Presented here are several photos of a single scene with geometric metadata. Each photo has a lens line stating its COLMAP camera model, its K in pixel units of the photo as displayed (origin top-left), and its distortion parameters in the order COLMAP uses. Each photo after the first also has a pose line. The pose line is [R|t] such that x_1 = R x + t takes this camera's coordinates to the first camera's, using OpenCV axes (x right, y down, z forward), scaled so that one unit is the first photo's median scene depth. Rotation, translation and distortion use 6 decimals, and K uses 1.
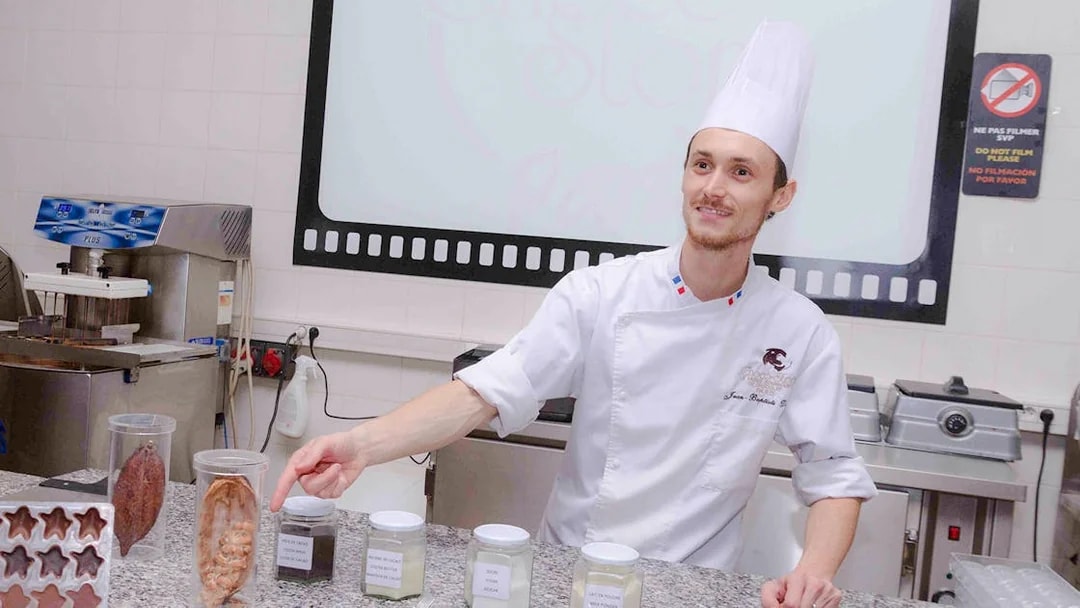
lens RADIAL K [[1223.6, 0, 538.8], [0, 1223.6, 308.3], [0, 0, 1]] dist [-0.015028, 0.000000]
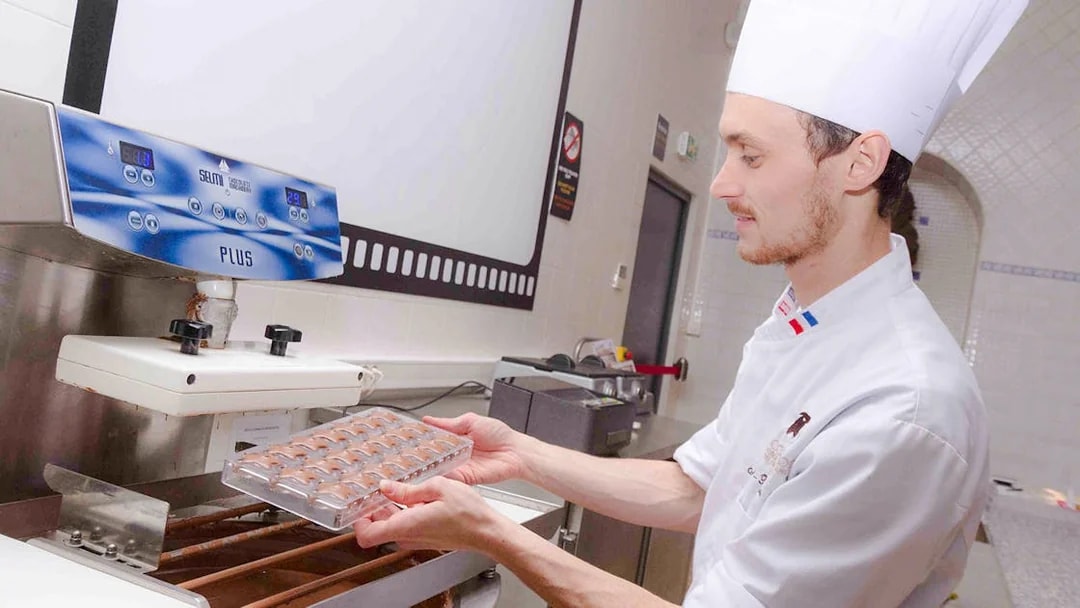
lens RADIAL K [[910.3, 0, 539.5], [0, 910.3, 301.5], [0, 0, 1]] dist [-0.000668, -0.000033]
pose [[0.132836, -0.064482, 0.989038, -0.644137], [-0.103797, 0.991489, 0.078583, -0.075161], [-0.985688, -0.113098, 0.125013, 0.868127]]
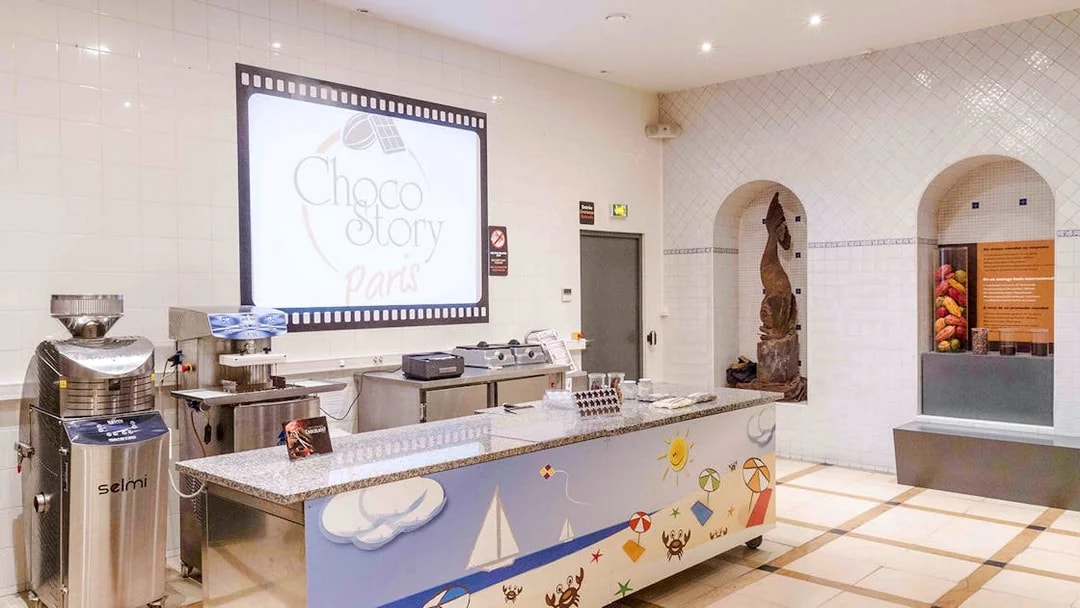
lens RADIAL K [[827.1, 0, 540.0], [0, 827.1, 300.8], [0, 0, 1]] dist [0.003978, 0.000443]
pose [[0.447598, -0.101426, 0.888464, -1.289377], [0.088986, 0.993667, 0.068606, -0.155193], [-0.889796, 0.048353, 0.453789, 0.033573]]
